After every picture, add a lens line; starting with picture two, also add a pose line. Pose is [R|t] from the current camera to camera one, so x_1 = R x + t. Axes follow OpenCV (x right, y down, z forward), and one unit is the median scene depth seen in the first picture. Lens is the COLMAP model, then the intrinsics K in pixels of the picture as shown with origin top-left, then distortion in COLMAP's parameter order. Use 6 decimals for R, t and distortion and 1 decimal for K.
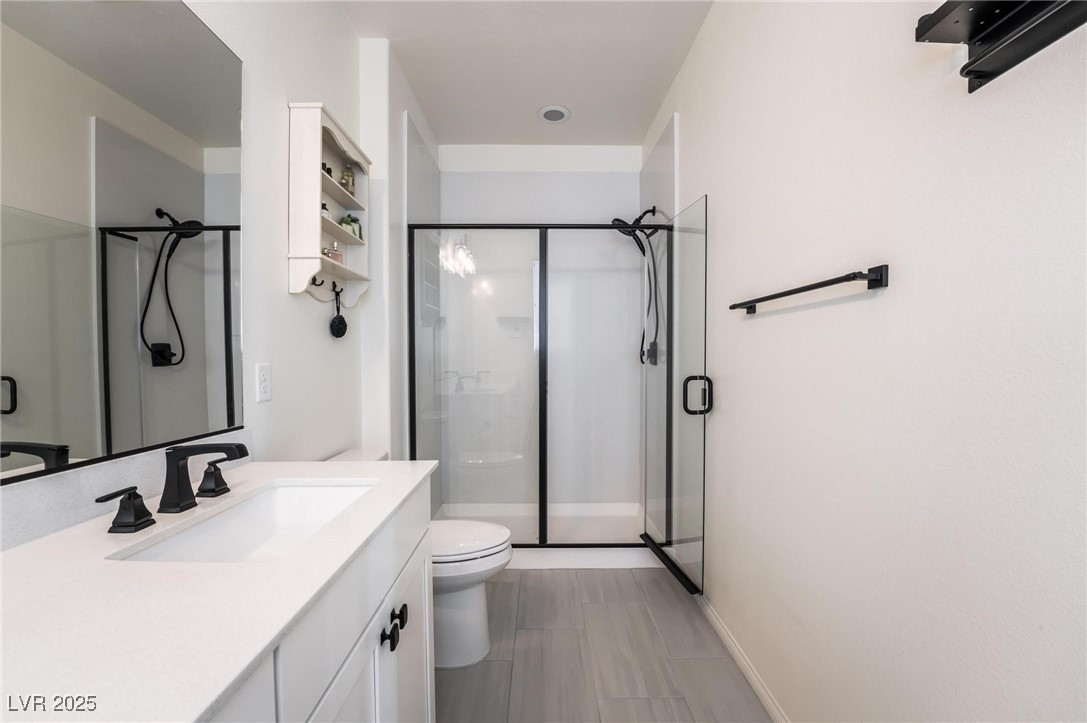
lens RADIAL K [[451.0, 0, 543.5], [0, 451.0, 361.5], [0, 0, 1]] dist [-0.011411, 0.000421]
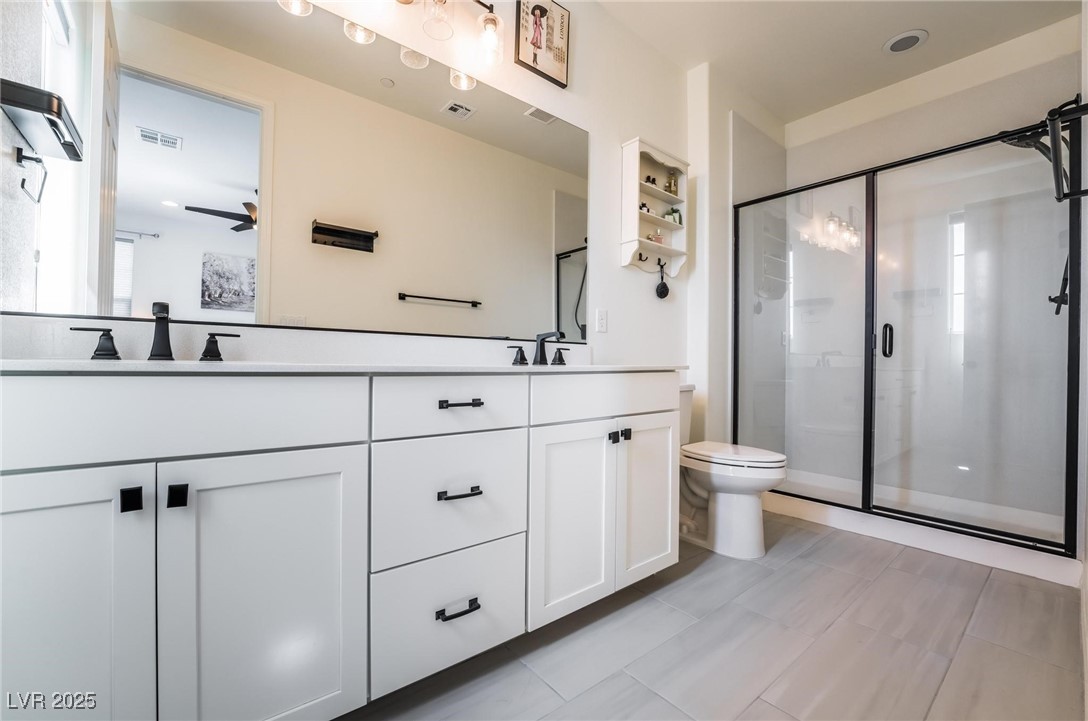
lens RADIAL K [[446.8, 0, 544.0], [0, 446.8, 360.5], [0, 0, 1]] dist [-0.014818, 0.000066]
pose [[0.627427, 0.006413, -0.778649, 0.380381], [-0.023344, 0.999672, -0.010577, 0.158833], [0.778325, 0.024813, 0.627371, -0.132972]]
